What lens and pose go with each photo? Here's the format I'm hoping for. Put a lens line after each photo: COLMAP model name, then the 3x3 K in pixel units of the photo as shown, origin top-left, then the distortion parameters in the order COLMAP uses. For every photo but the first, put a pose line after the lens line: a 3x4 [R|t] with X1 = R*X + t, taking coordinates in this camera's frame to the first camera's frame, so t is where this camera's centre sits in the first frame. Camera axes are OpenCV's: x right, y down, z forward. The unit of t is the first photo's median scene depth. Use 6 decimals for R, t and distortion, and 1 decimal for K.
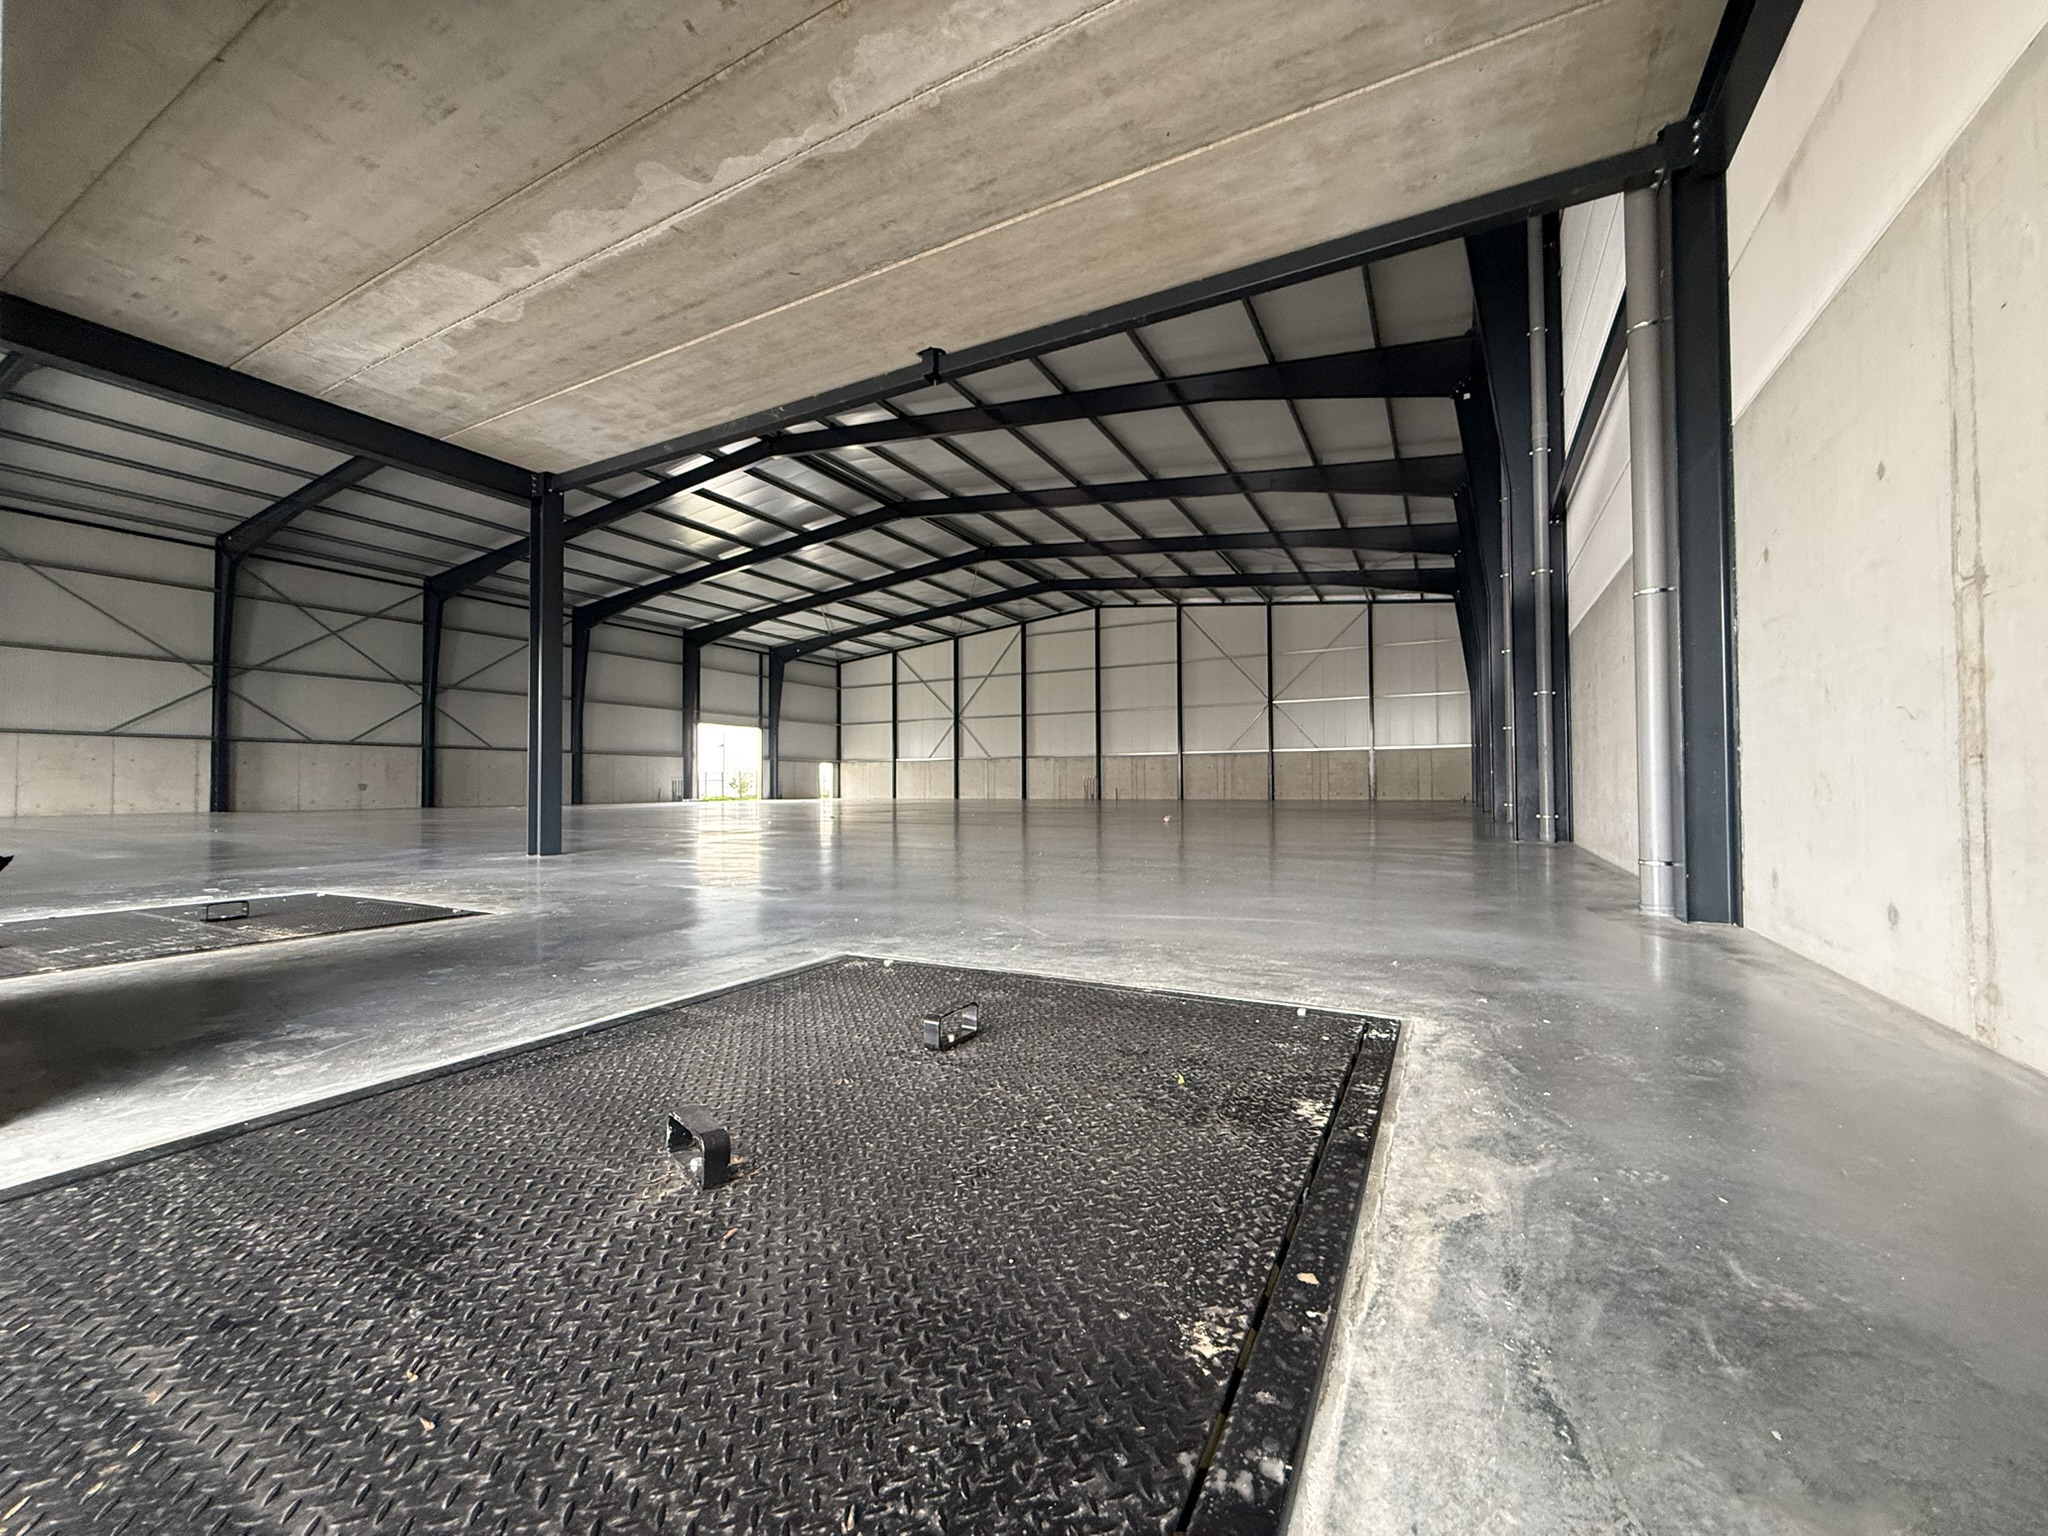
lens RADIAL K [[815.4, 0, 1023.4], [0, 815.4, 765.1], [0, 0, 1]] dist [0.001884, -0.000955]
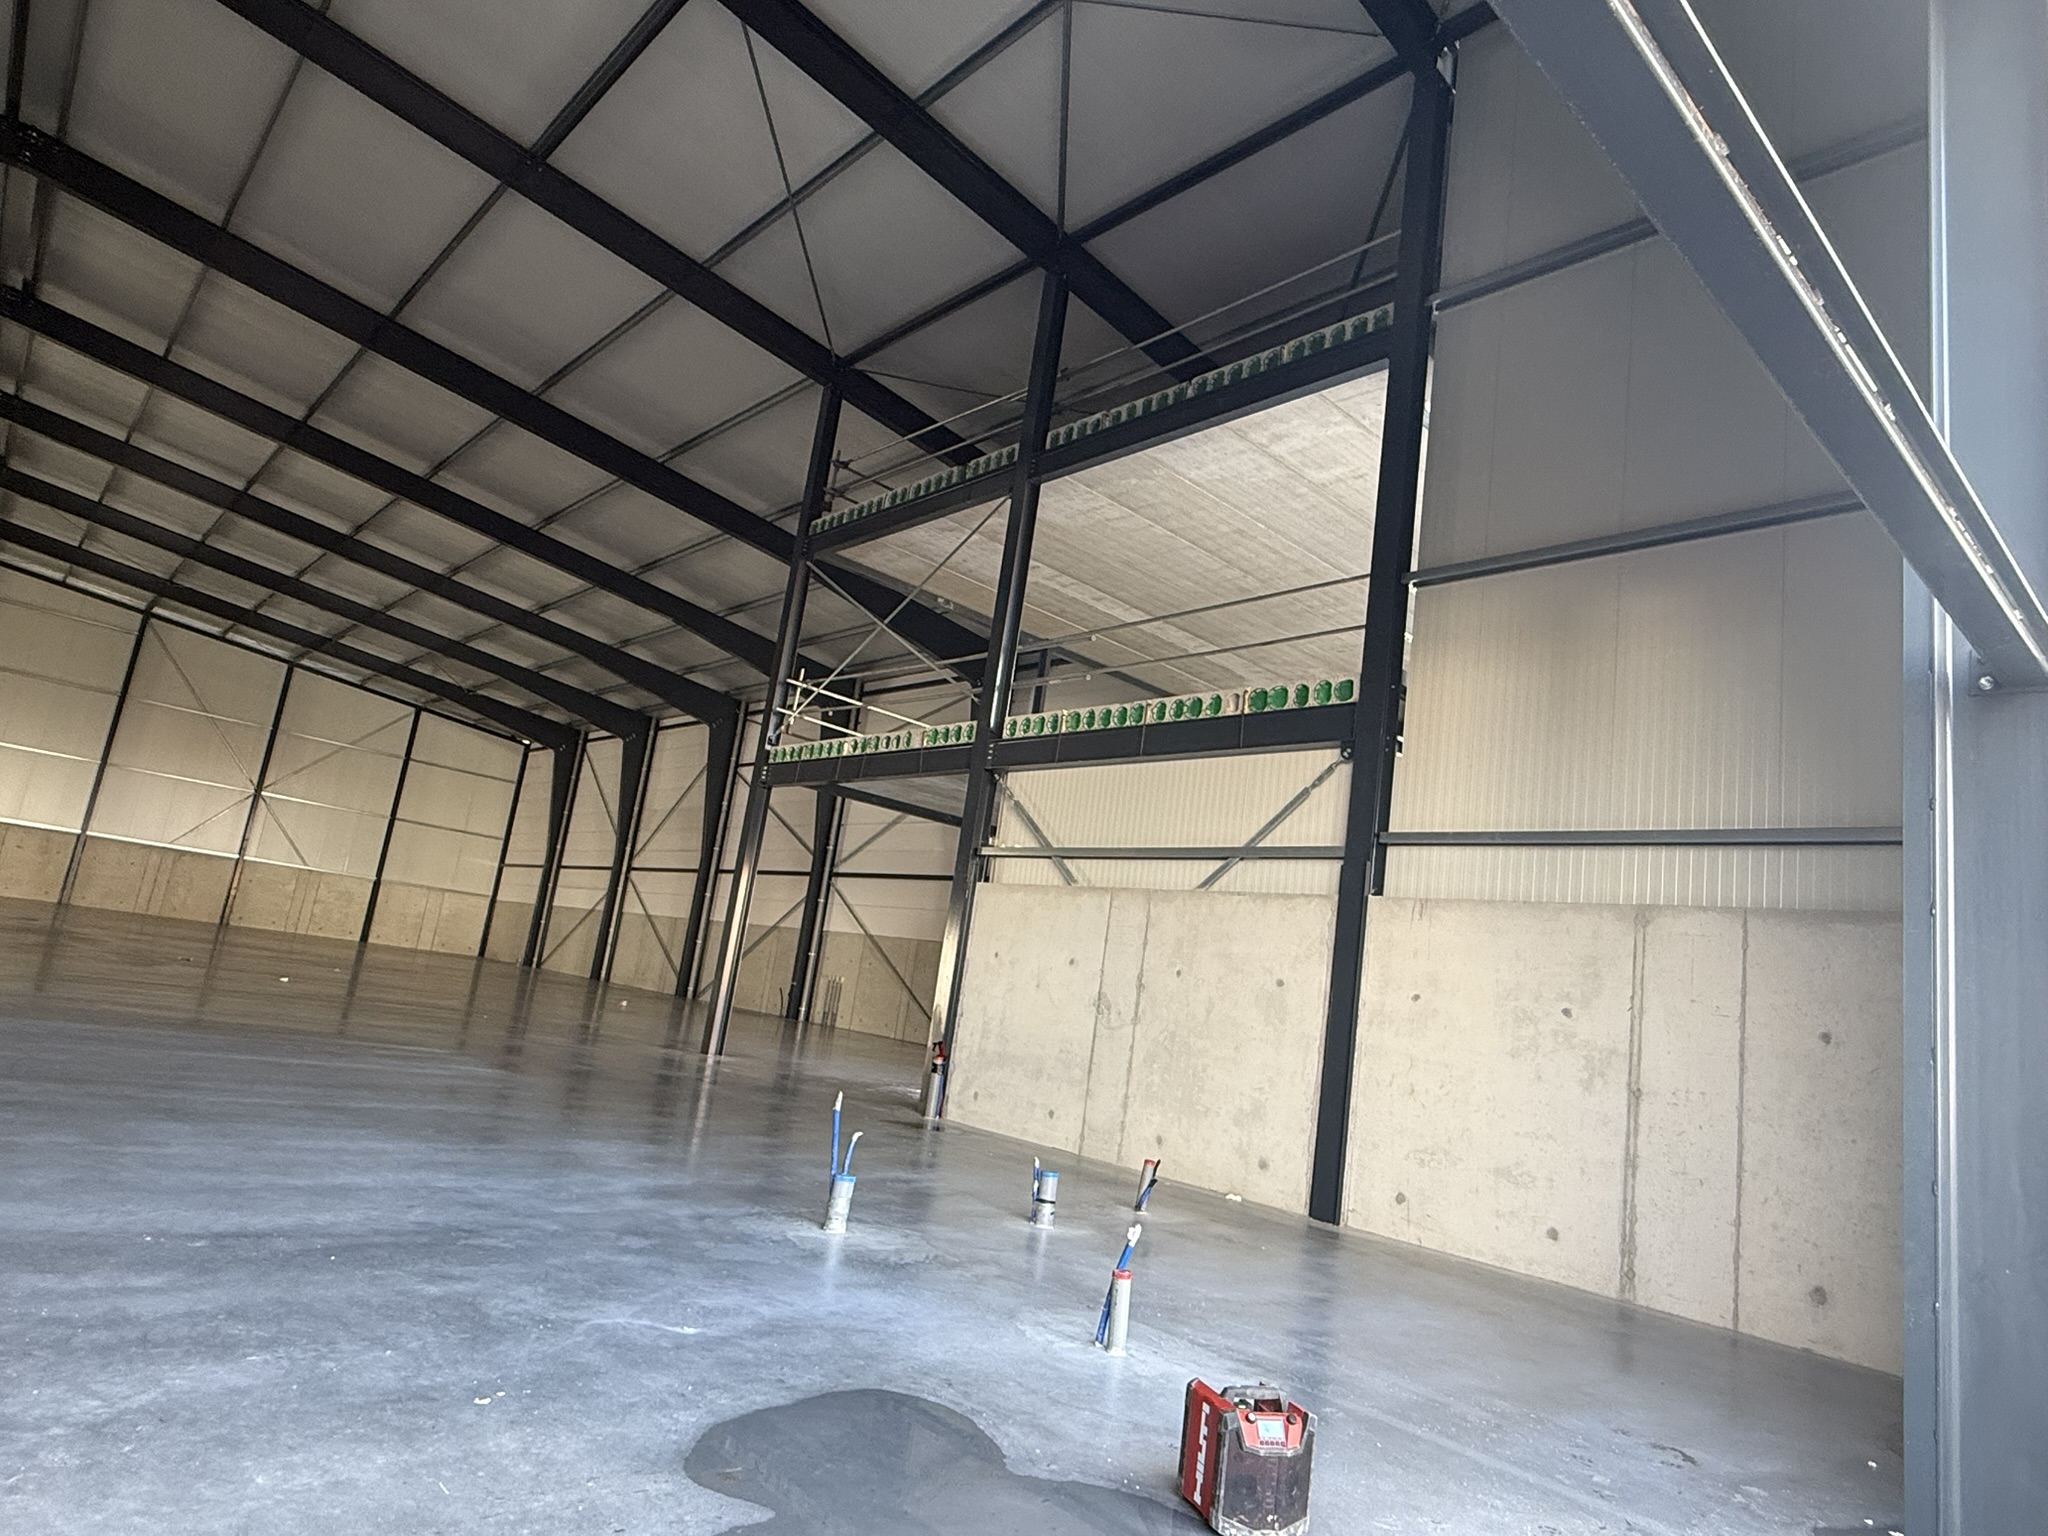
lens RADIAL K [[1180.9, 0, 1015.4], [0, 1180.9, 782.9], [0, 0, 1]] dist [0.004335, -0.001300]
pose [[0.332941, 0.222444, 0.916335, -0.433651], [-0.164565, 0.970570, -0.175816, -0.009824], [-0.928476, -0.092260, 0.359749, -0.016151]]
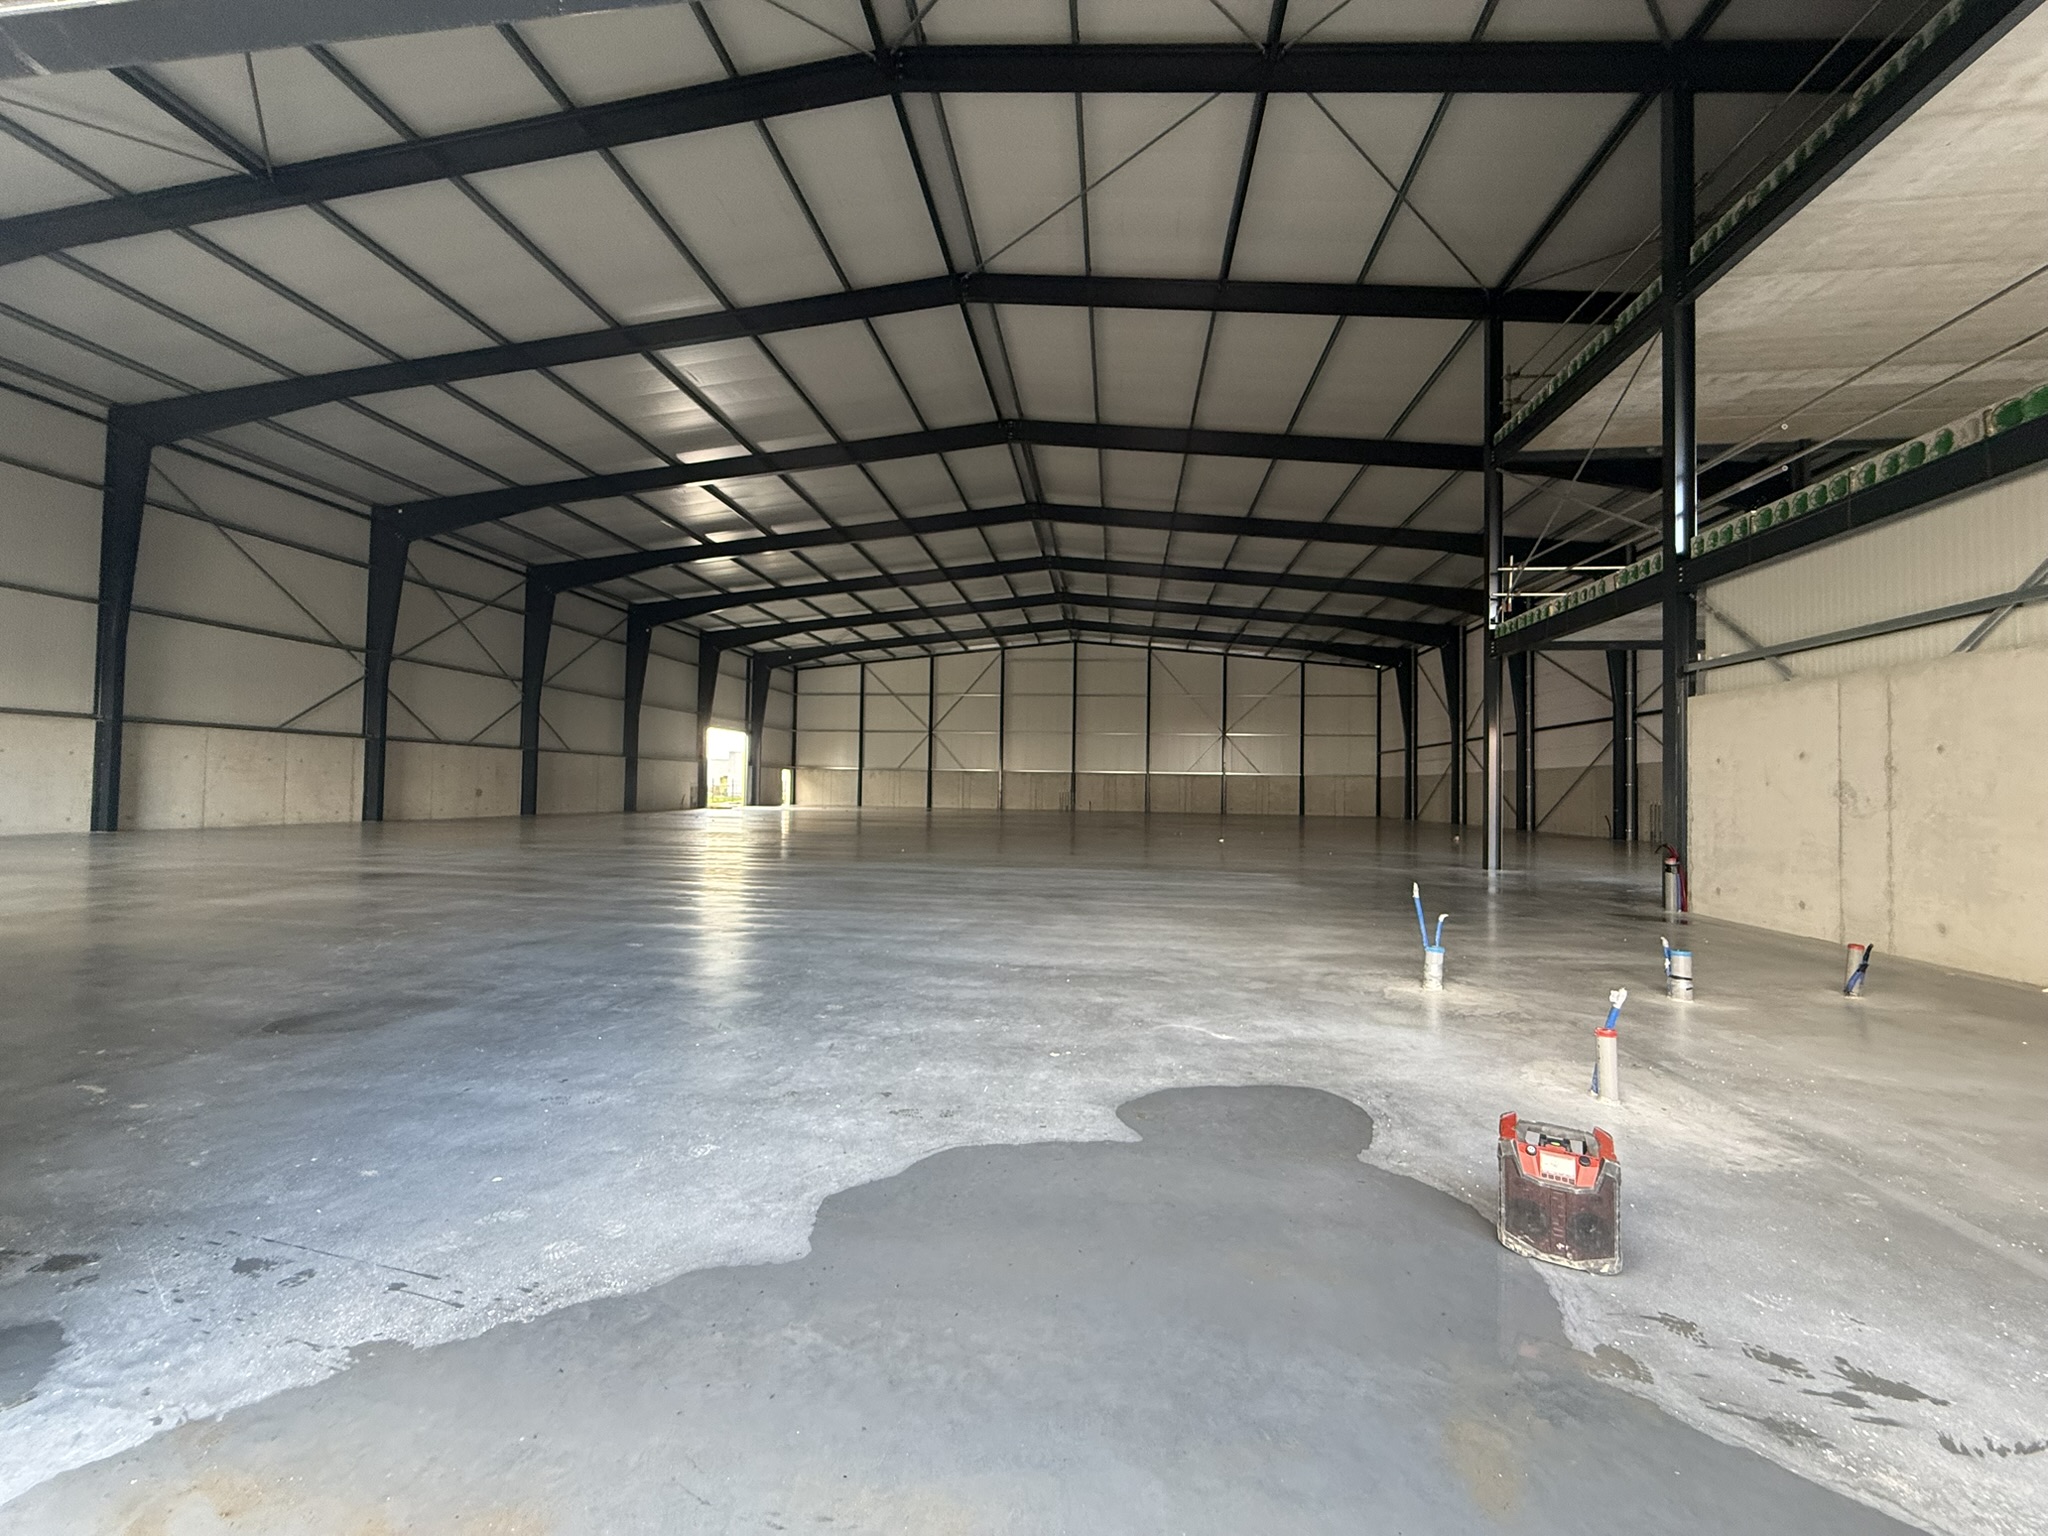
lens RADIAL K [[815.4, 0, 1036.8], [0, 815.4, 770.8], [0, 0, 1]] dist [0.001884, -0.000955]
pose [[0.930385, 0.029226, 0.365418, -0.400990], [-0.030723, 0.999526, -0.001718, -0.010615], [-0.365295, -0.009629, 0.930842, -0.046092]]
